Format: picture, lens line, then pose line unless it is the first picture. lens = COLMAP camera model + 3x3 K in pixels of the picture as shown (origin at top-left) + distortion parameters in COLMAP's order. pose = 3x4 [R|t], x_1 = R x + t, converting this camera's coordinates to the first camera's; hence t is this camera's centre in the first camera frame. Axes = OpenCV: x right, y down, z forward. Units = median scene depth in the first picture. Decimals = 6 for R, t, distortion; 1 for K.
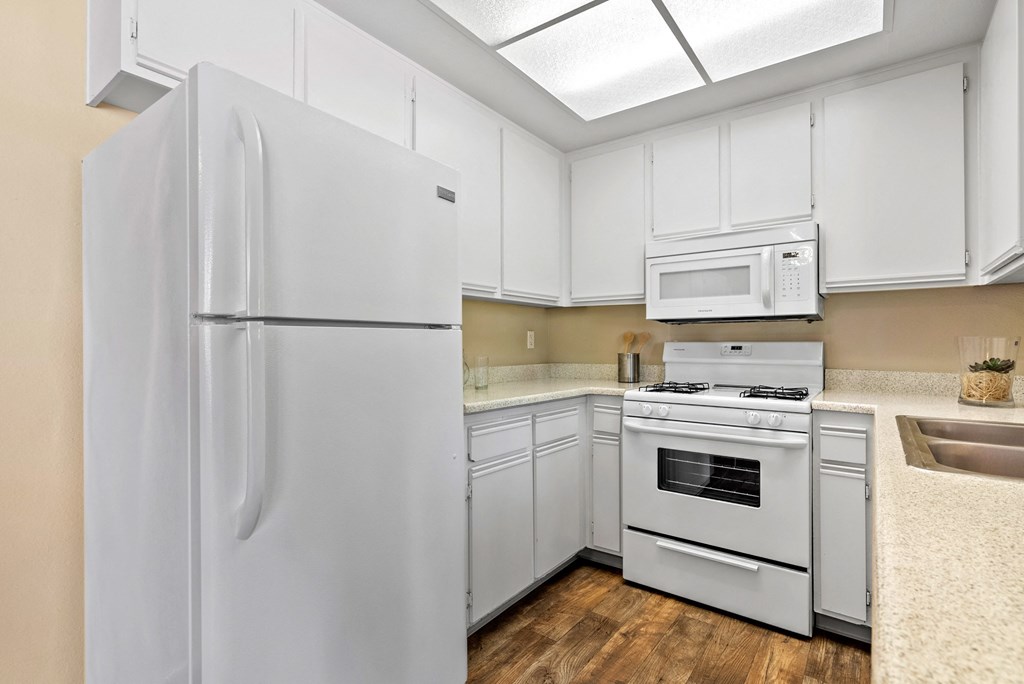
lens RADIAL K [[478.4, 0, 501.9], [0, 478.4, 339.1], [0, 0, 1]] dist [-0.000450, 0.000505]
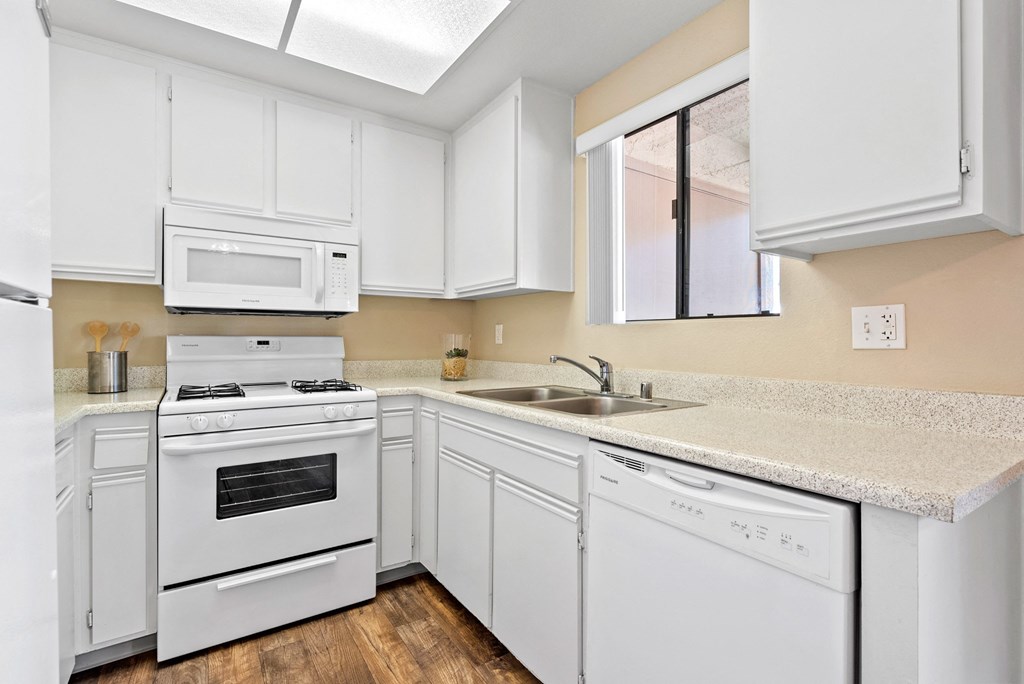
lens RADIAL K [[478.4, 0, 501.9], [0, 478.4, 339.1], [0, 0, 1]] dist [-0.000450, 0.000505]
pose [[0.327153, 0.000631, 0.944971, -0.282267], [-0.012167, 0.999920, 0.003544, 0.002576], [-0.944893, -0.012657, 0.327134, 0.301096]]
